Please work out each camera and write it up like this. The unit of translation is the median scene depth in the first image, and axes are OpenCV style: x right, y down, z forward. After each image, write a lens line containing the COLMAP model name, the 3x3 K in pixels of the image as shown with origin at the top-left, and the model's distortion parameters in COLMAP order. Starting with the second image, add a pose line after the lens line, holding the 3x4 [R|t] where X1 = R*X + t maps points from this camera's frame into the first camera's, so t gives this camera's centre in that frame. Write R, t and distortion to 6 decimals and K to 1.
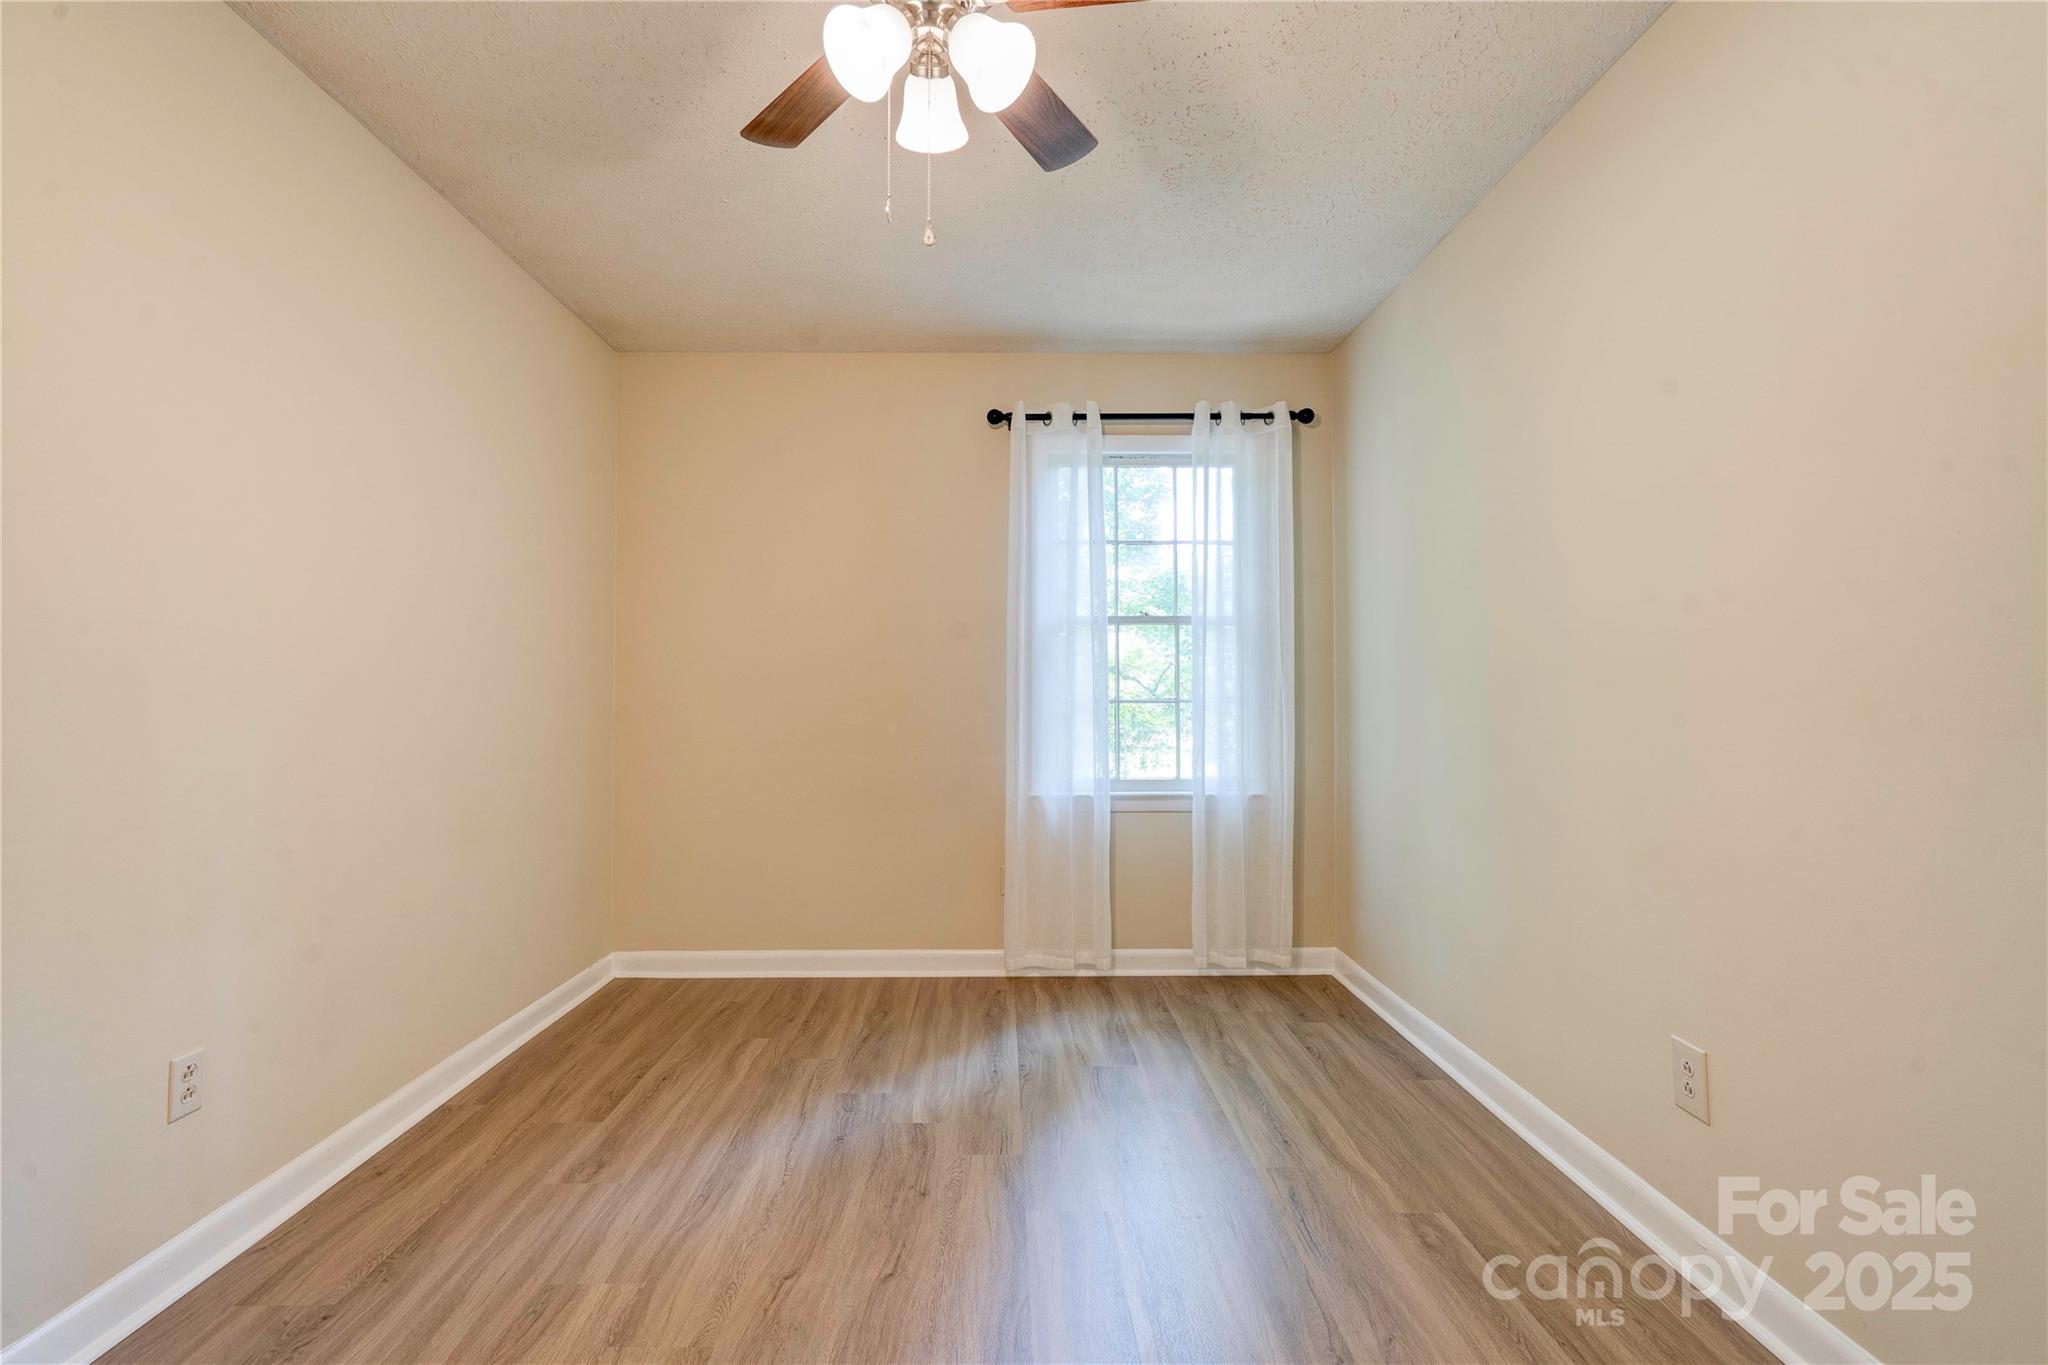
lens RADIAL K [[935.3, 0, 983.9], [0, 935.3, 676.1], [0, 0, 1]] dist [-0.003881, 0.014731]
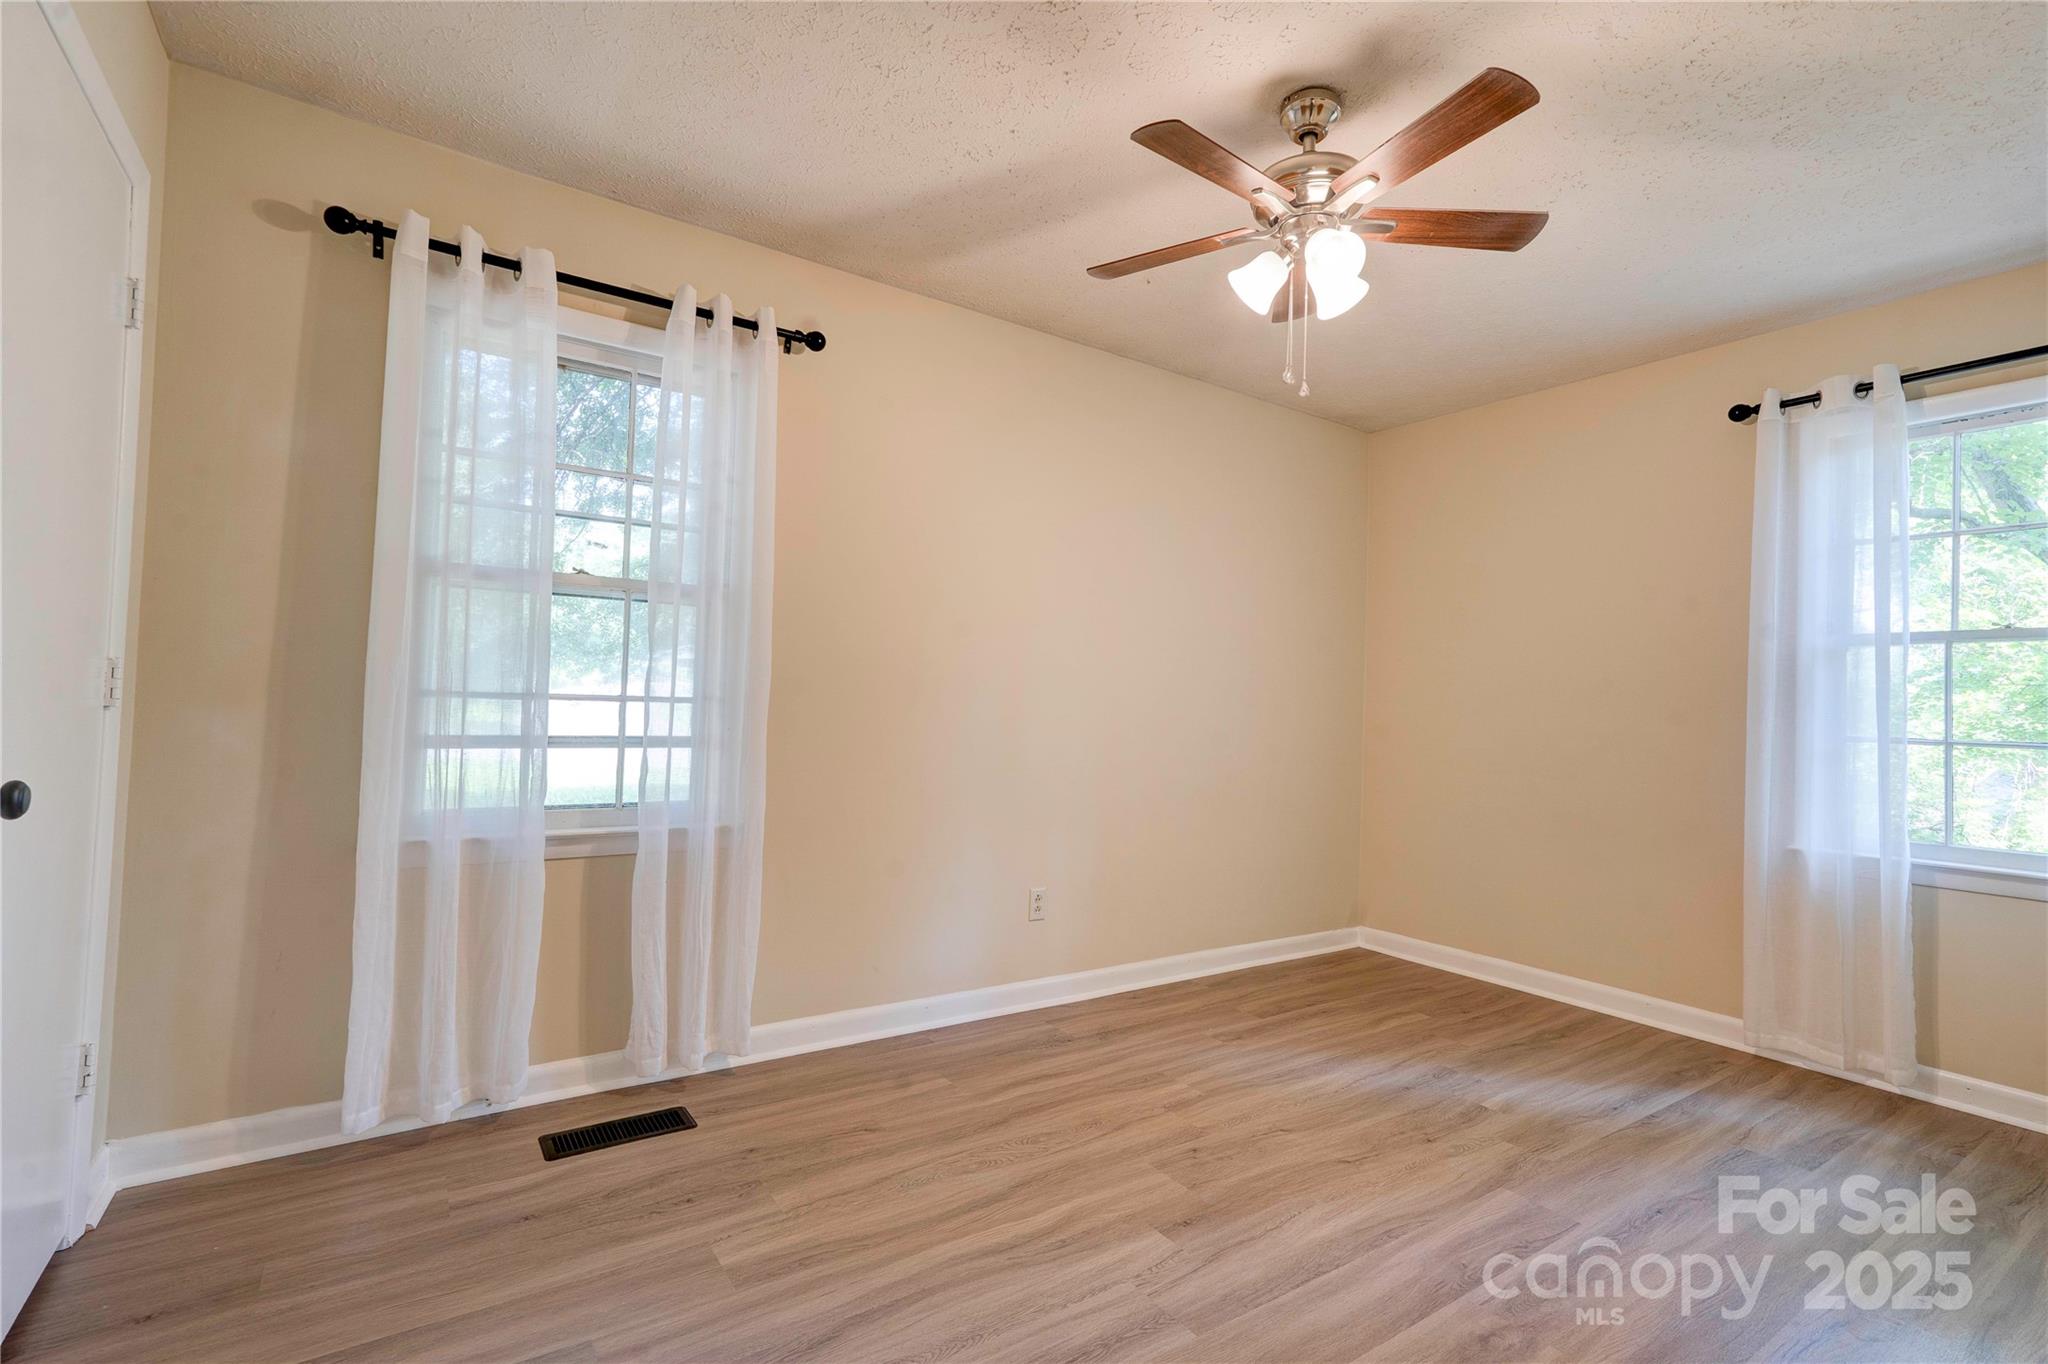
lens RADIAL K [[986.9, 0, 1024.0], [0, 986.9, 682.0], [0, 0, 1]] dist [-0.000118, 0.017394]
pose [[0.551340, 0.001967, -0.834278, 0.512848], [-0.016780, 0.999821, -0.008733, -0.003881], [0.834112, 0.018814, 0.551275, -0.092746]]
